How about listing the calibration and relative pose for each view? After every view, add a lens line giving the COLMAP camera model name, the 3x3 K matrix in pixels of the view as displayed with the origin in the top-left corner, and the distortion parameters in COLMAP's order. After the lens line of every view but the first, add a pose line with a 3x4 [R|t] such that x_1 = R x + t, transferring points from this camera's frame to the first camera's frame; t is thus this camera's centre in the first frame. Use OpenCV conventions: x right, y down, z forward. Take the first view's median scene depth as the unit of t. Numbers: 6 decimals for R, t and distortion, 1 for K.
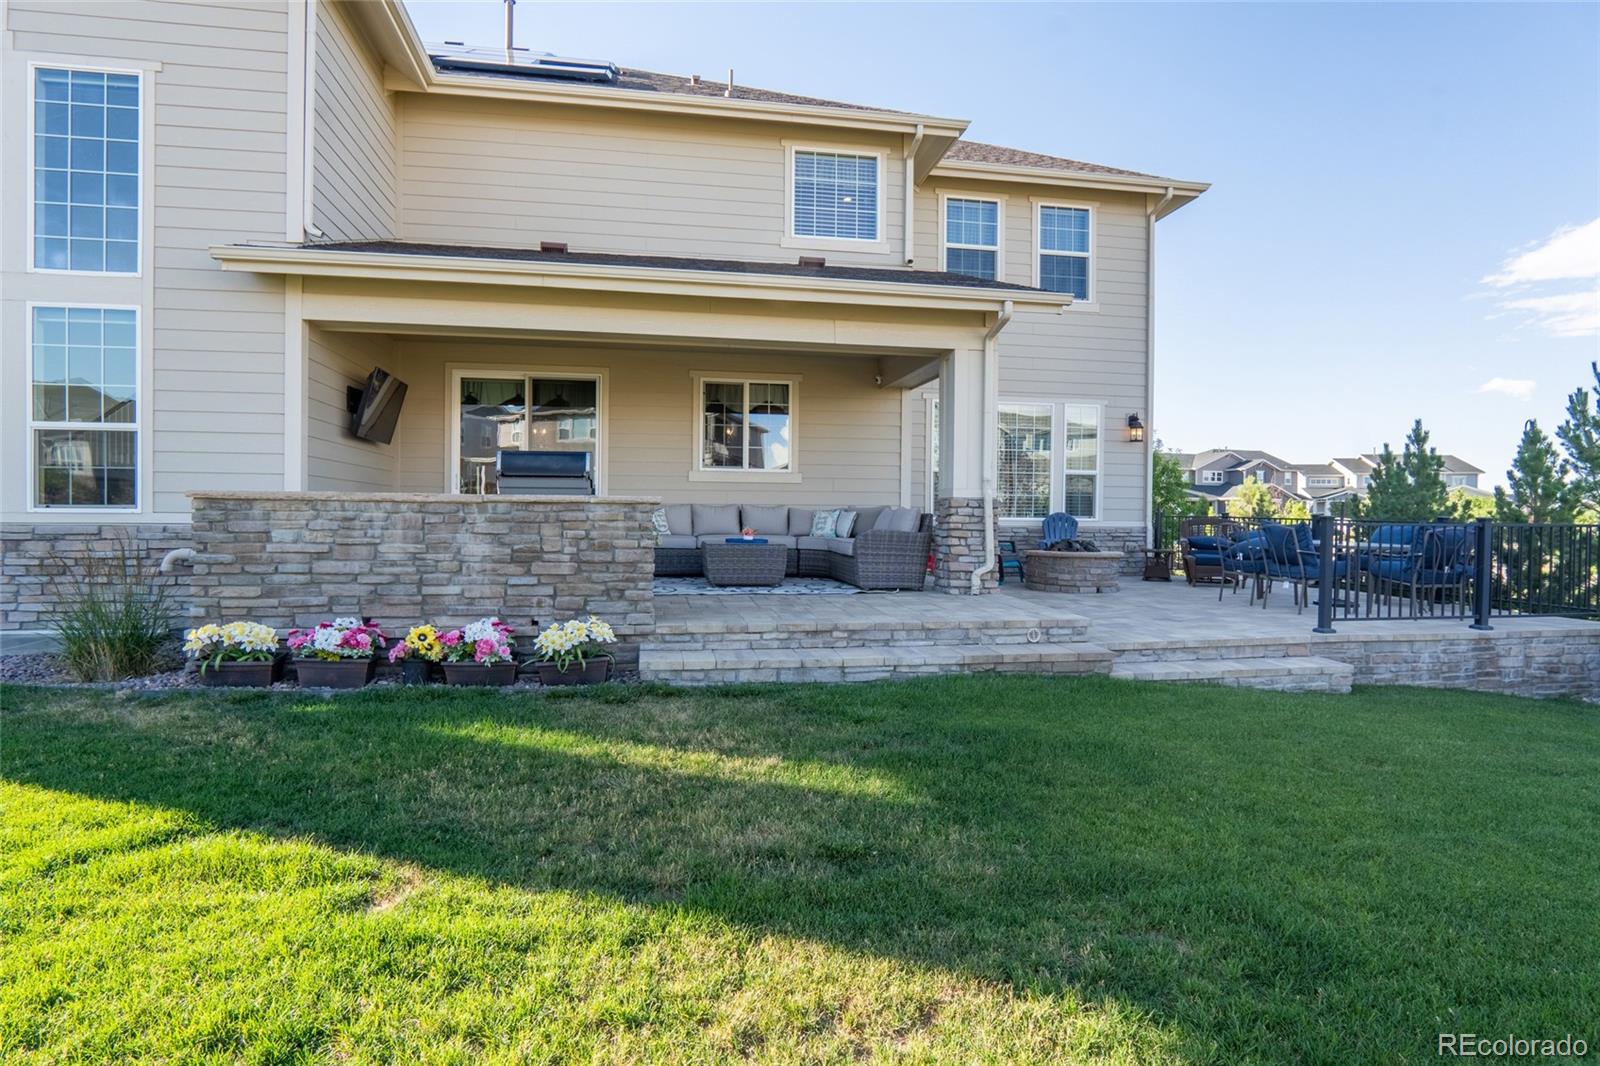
lens RADIAL K [[881.7, 0, 804.8], [0, 881.7, 534.0], [0, 0, 1]] dist [-0.025815, 0.001422]
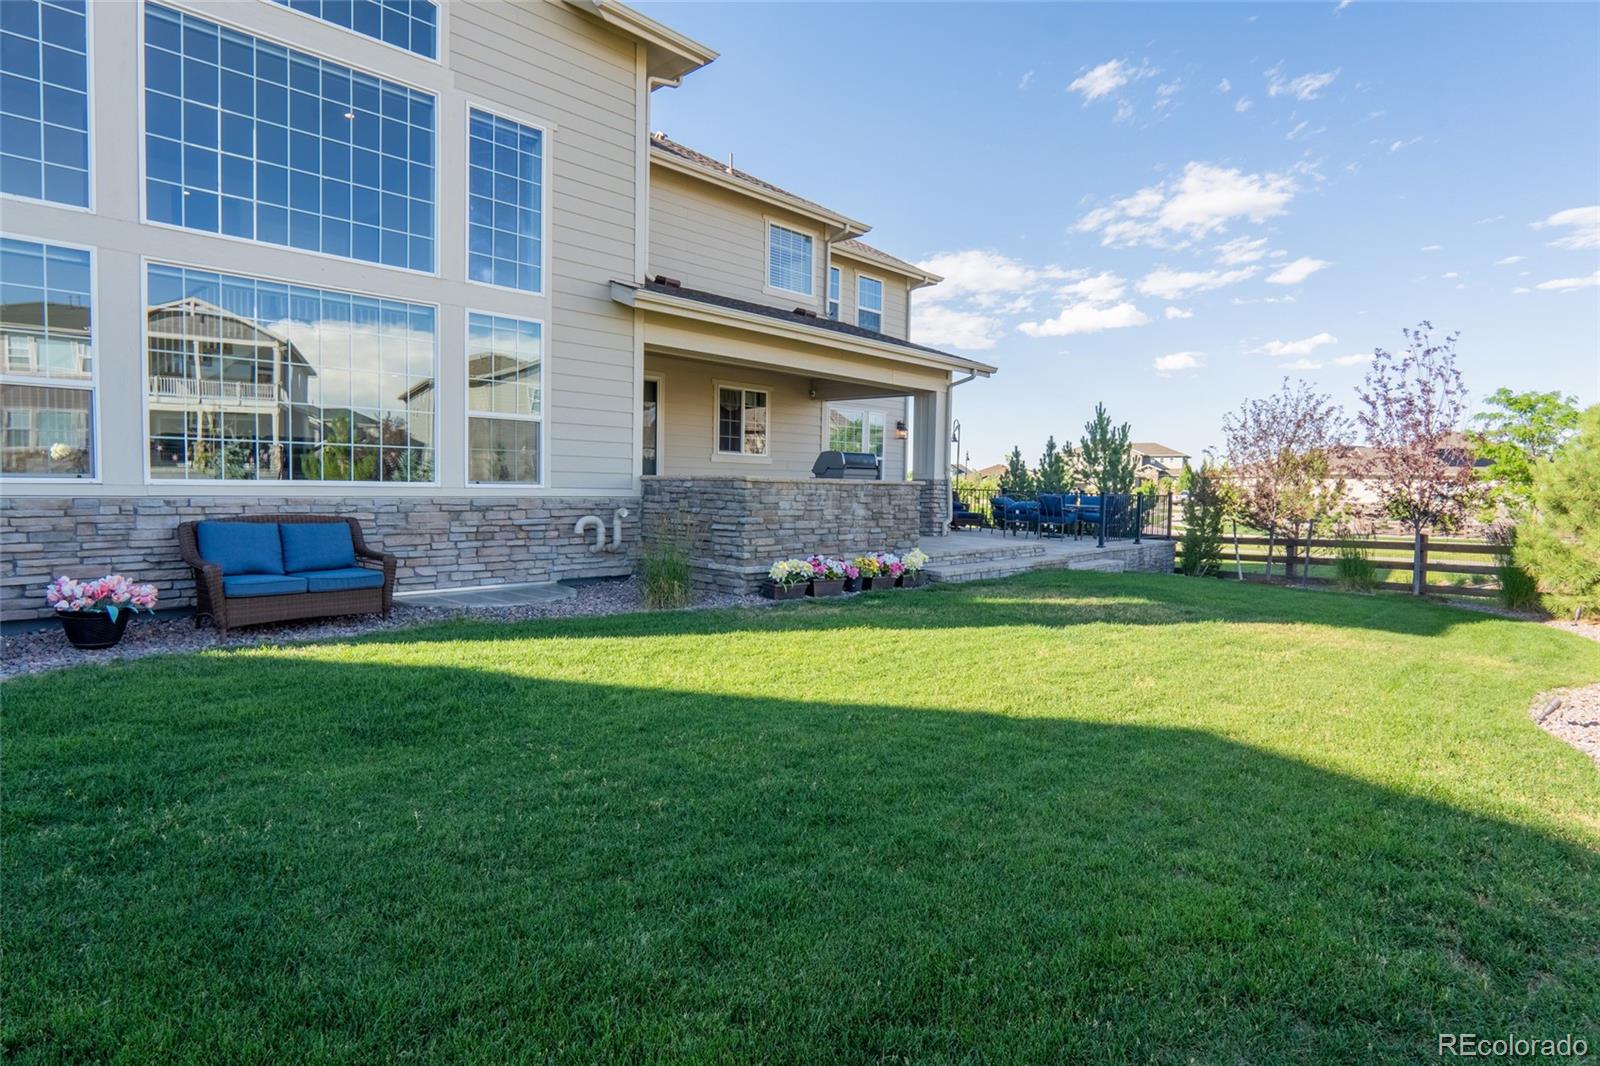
lens RADIAL K [[881.7, 0, 796.1], [0, 881.7, 533.7], [0, 0, 1]] dist [-0.025815, 0.001422]
pose [[0.801524, -0.028592, 0.597278, -1.232717], [0.003117, 0.999042, 0.043641, -0.012872], [-0.597954, -0.033117, 0.800846, -0.228341]]
